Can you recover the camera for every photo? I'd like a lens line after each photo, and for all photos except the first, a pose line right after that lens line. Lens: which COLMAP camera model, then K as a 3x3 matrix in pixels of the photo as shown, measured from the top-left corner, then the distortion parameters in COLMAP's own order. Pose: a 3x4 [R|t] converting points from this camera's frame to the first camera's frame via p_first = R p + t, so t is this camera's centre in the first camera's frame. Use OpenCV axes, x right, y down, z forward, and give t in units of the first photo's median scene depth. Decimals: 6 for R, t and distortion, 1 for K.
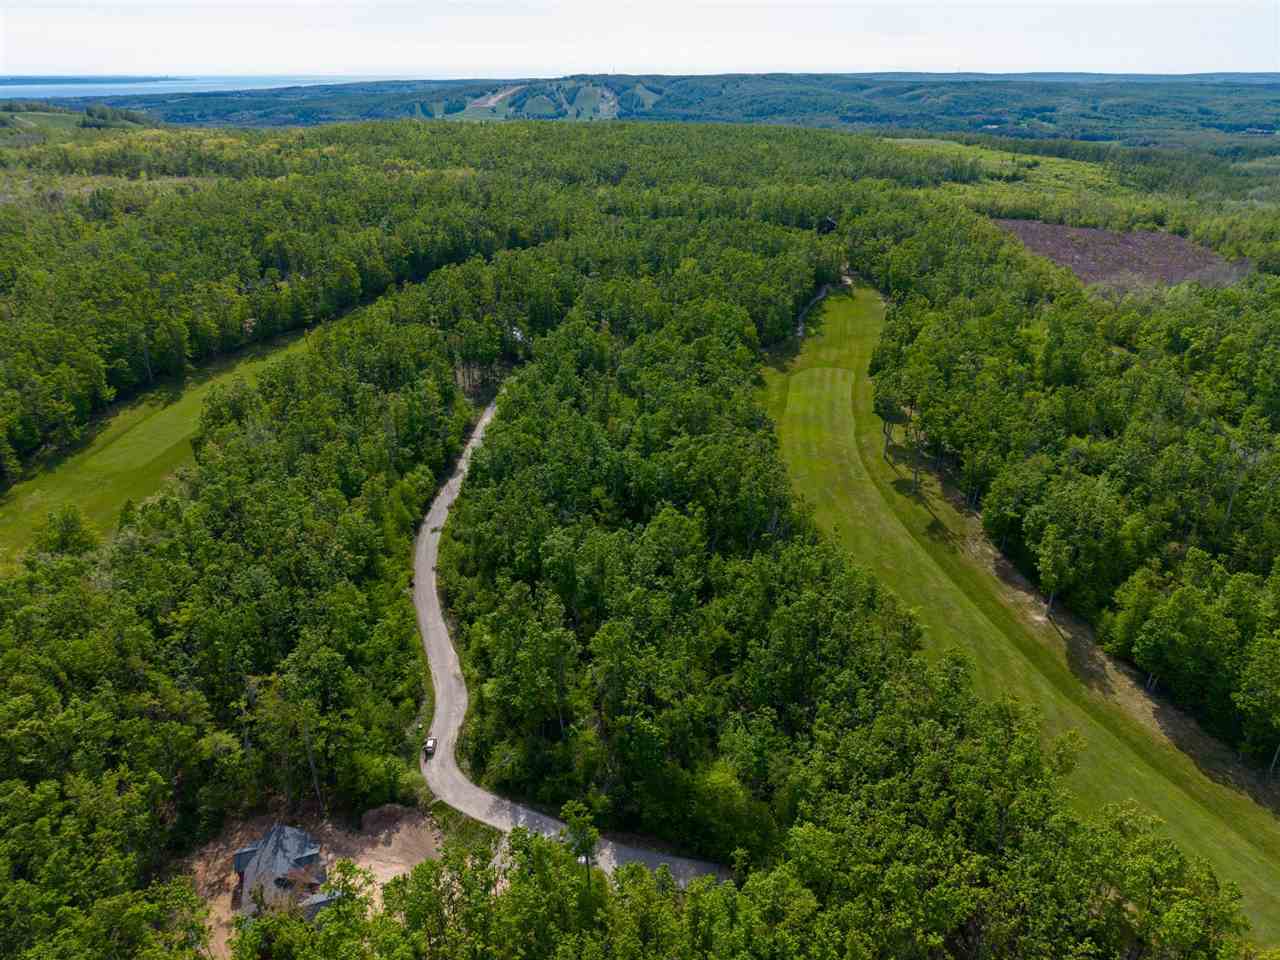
lens RADIAL K [[848.8, 0, 639.2], [0, 848.8, 479.3], [0, 0, 1]] dist [0.010078, -0.008377]
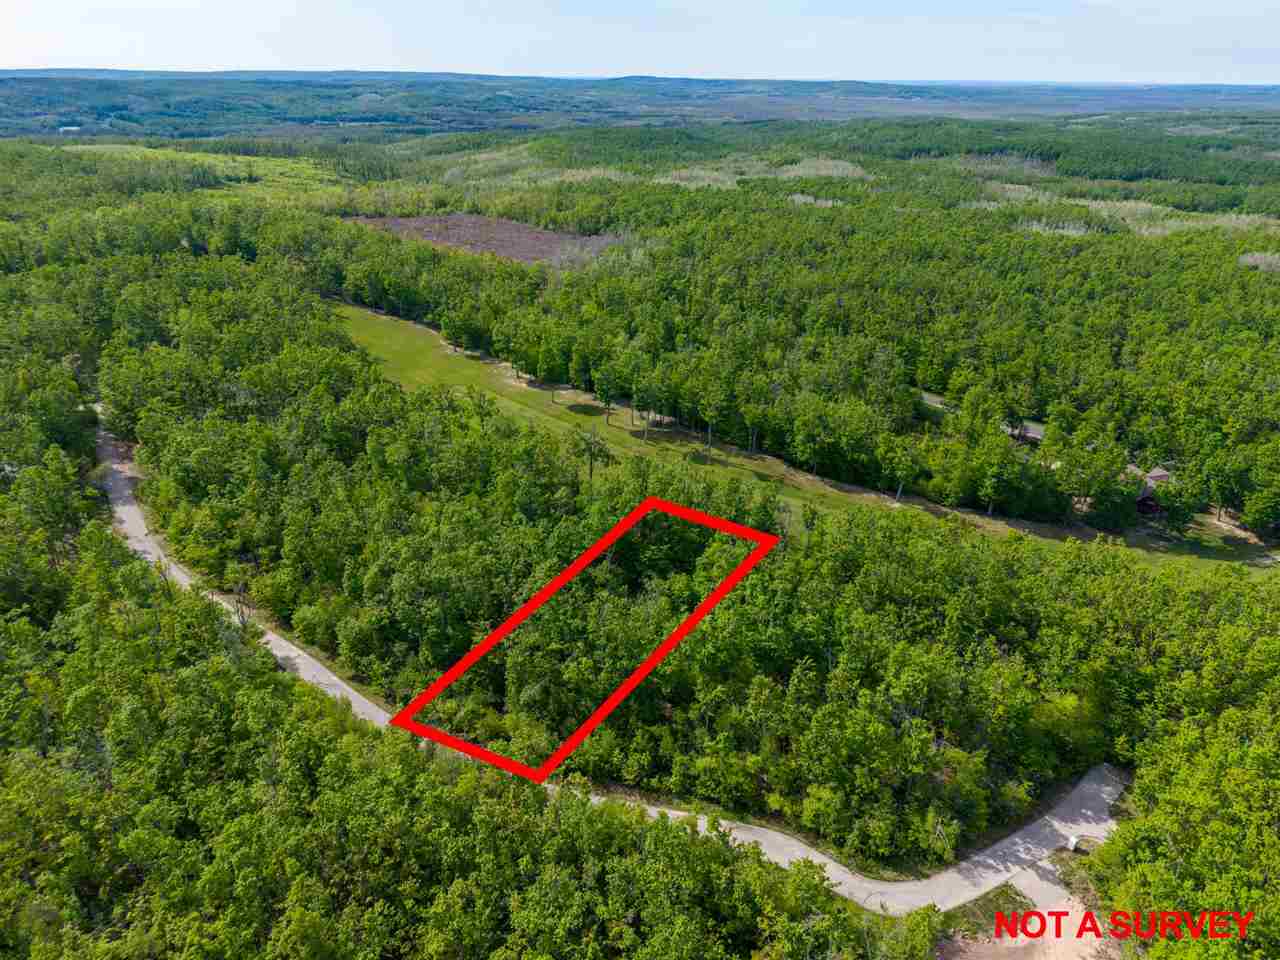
lens RADIAL K [[848.8, 0, 634.3], [0, 848.8, 480.6], [0, 0, 1]] dist [0.010078, -0.008377]
pose [[0.577152, -0.346147, 0.739647, -0.290402], [0.342527, 0.924812, 0.165525, -0.091762], [-0.741330, 0.157816, 0.652321, 0.189644]]
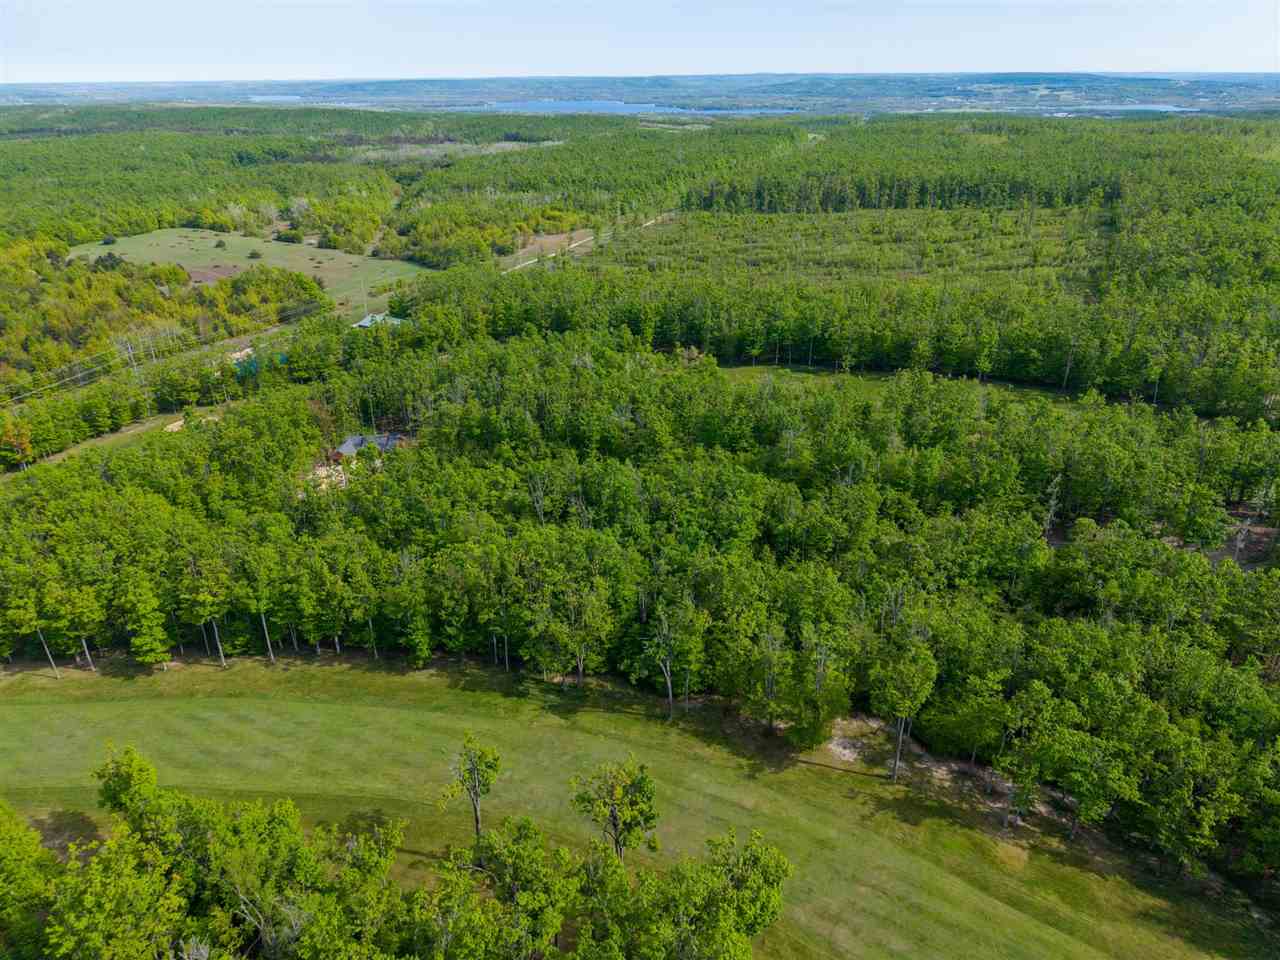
lens RADIAL K [[848.8, 0, 635.9], [0, 848.8, 478.3], [0, 0, 1]] dist [0.010078, -0.008377]
pose [[-0.391558, 0.396496, -0.830345, 0.333396], [-0.391996, 0.744538, 0.540372, -0.263360], [0.832479, 0.537079, -0.136106, 0.545021]]
